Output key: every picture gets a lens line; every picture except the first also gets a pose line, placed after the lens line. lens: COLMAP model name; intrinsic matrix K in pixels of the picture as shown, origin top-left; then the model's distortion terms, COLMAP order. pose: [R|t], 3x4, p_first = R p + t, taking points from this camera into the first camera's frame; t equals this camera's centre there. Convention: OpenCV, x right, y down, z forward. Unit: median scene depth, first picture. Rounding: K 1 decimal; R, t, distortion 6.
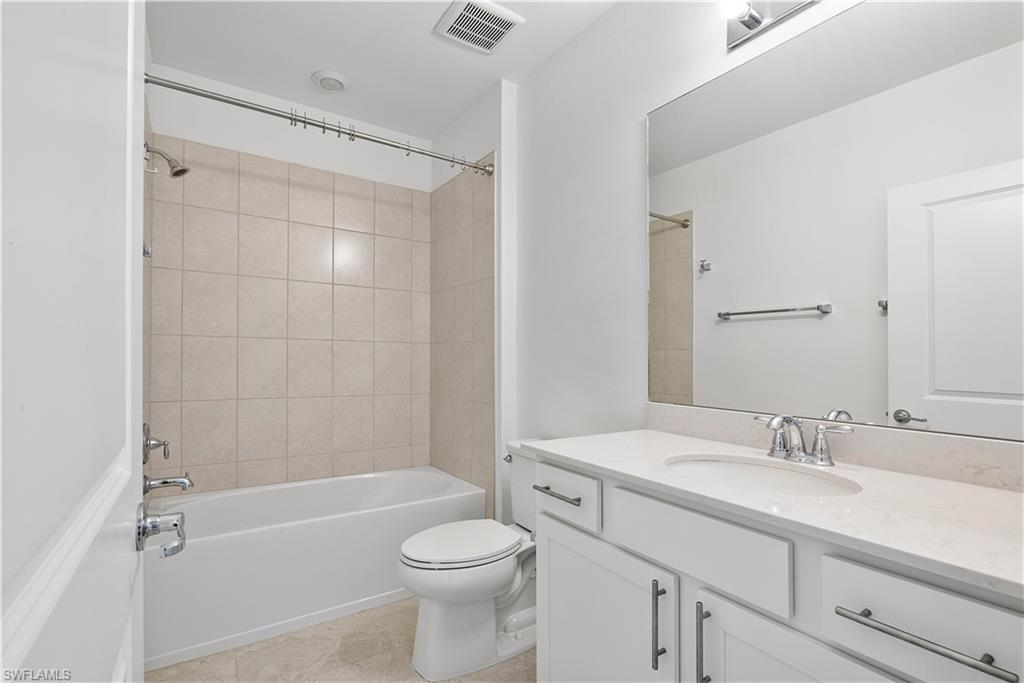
lens RADIAL K [[471.1, 0, 512.0], [0, 471.1, 341.5], [0, 0, 1]] dist [-0.023303, 0.000191]
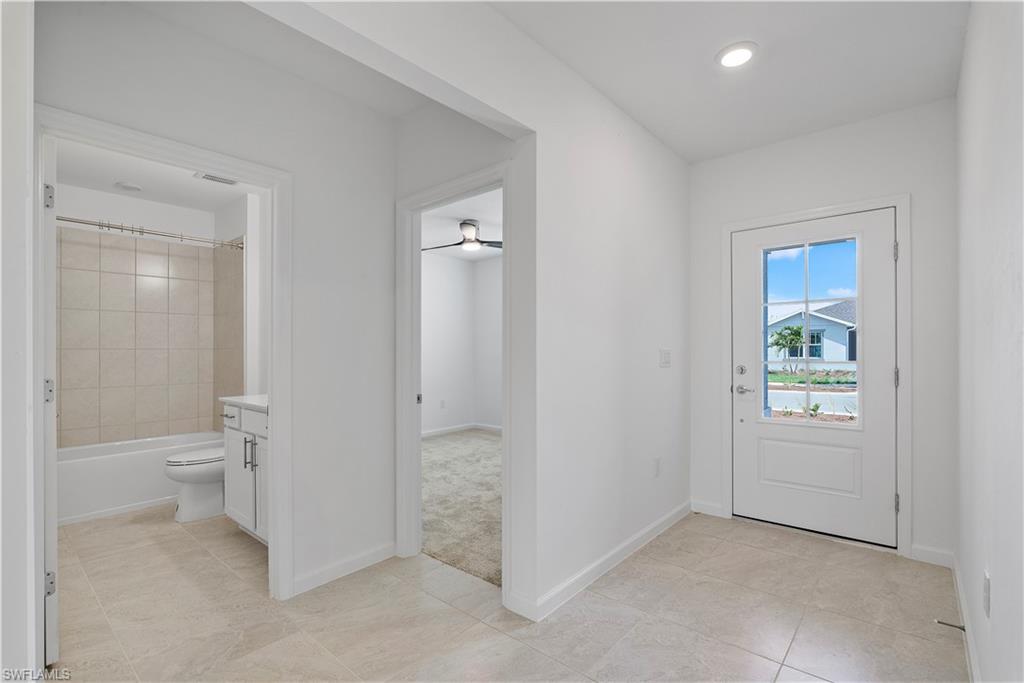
lens RADIAL K [[471.1, 0, 512.0], [0, 471.1, 341.5], [0, 0, 1]] dist [-0.023303, 0.000191]
pose [[0.965643, -0.000981, 0.259871, 0.436112], [0.000928, 1.000000, 0.000327, -0.025299], [-0.259871, -0.000075, 0.965643, -0.823749]]
